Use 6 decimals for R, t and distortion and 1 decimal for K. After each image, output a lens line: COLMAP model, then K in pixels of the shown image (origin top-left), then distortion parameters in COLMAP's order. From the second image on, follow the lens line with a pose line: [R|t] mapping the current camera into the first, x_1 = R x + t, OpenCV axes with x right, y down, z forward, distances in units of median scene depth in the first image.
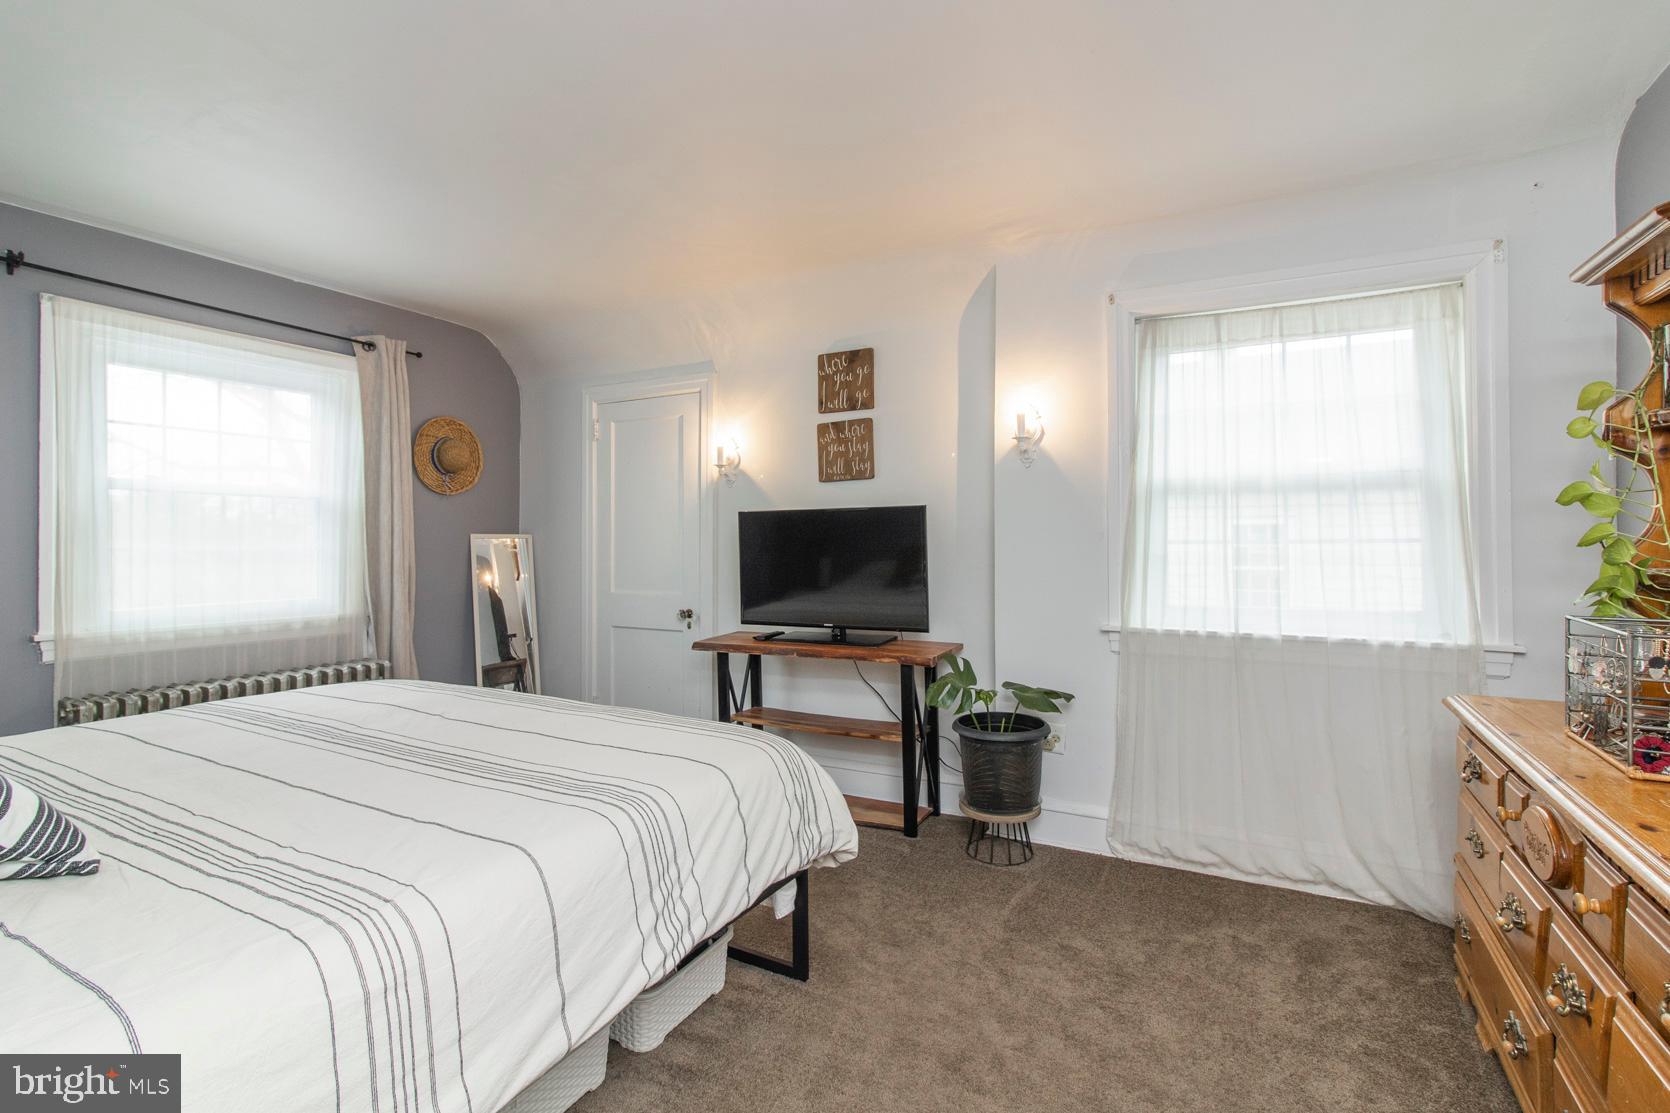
lens RADIAL K [[767.2, 0, 832.9], [0, 767.2, 540.6], [0, 0, 1]] dist [0.008457, 0.001847]
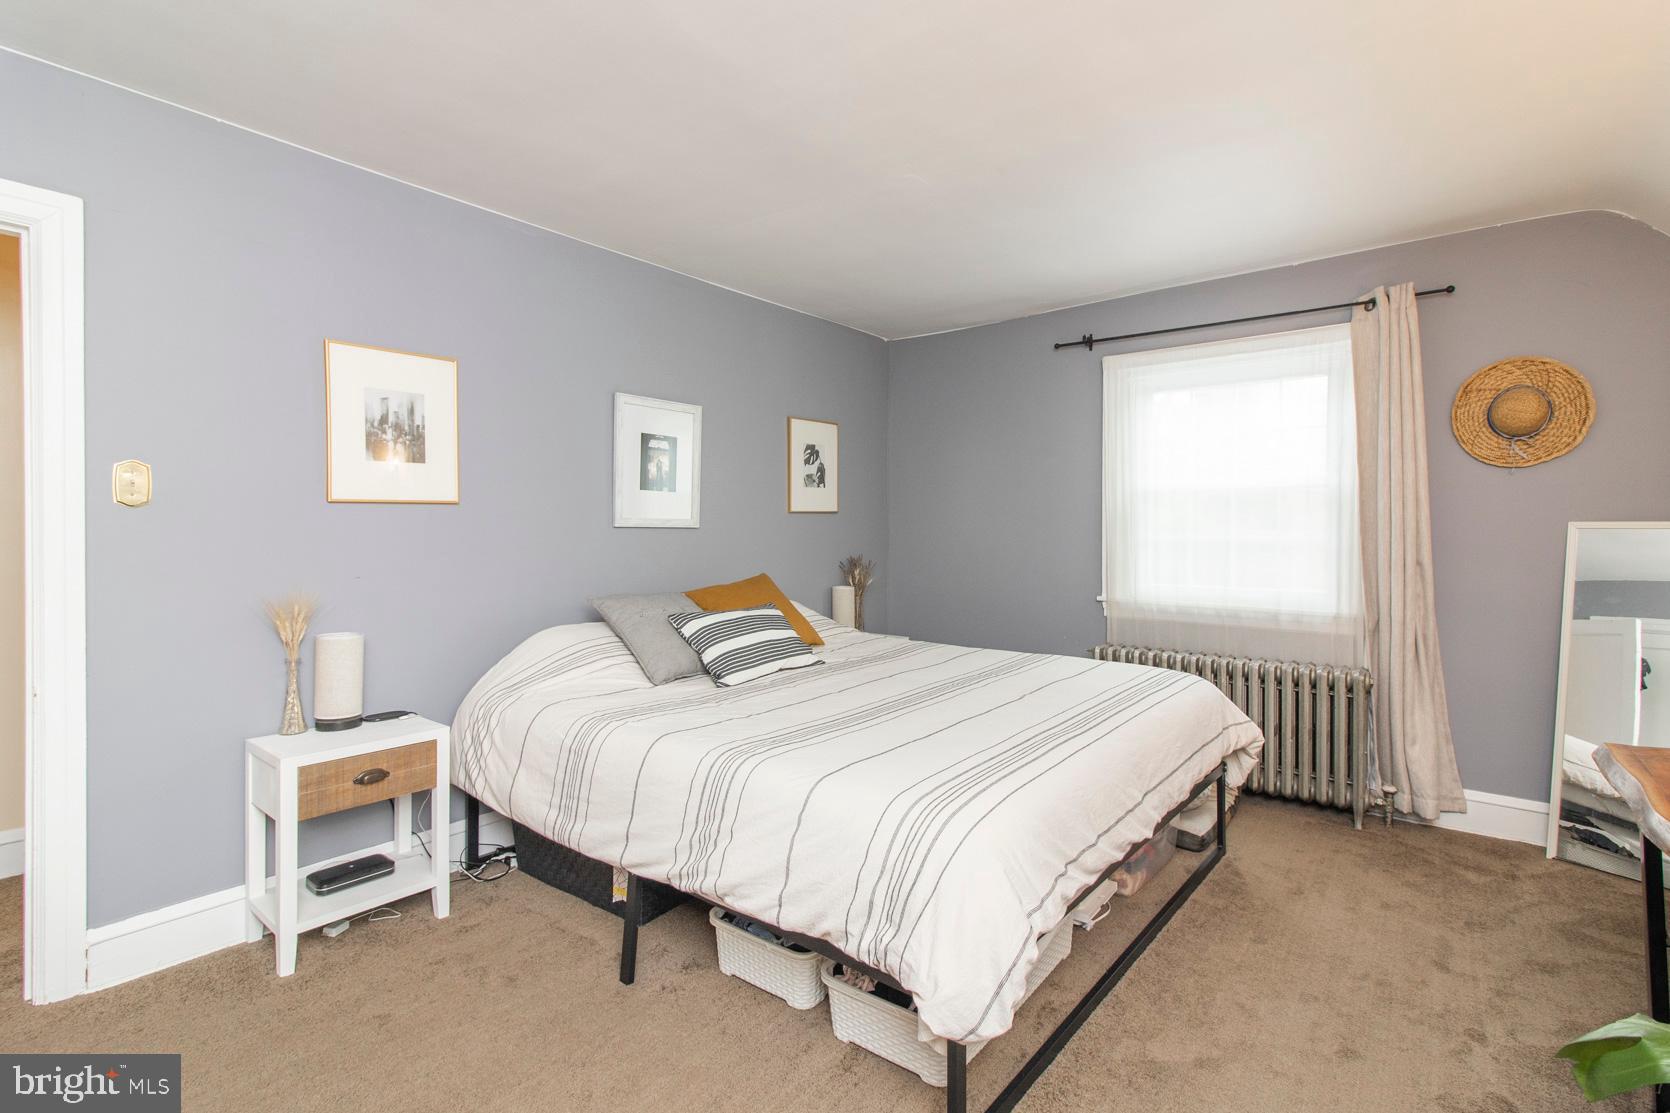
lens RADIAL K [[767.2, 0, 826.7], [0, 767.2, 542.5], [0, 0, 1]] dist [0.008457, 0.001847]
pose [[-0.154644, 0.005735, -0.987954, 0.351896], [-0.008114, 0.999942, 0.007074, 0.012337], [0.987937, 0.009111, -0.154589, 0.553199]]
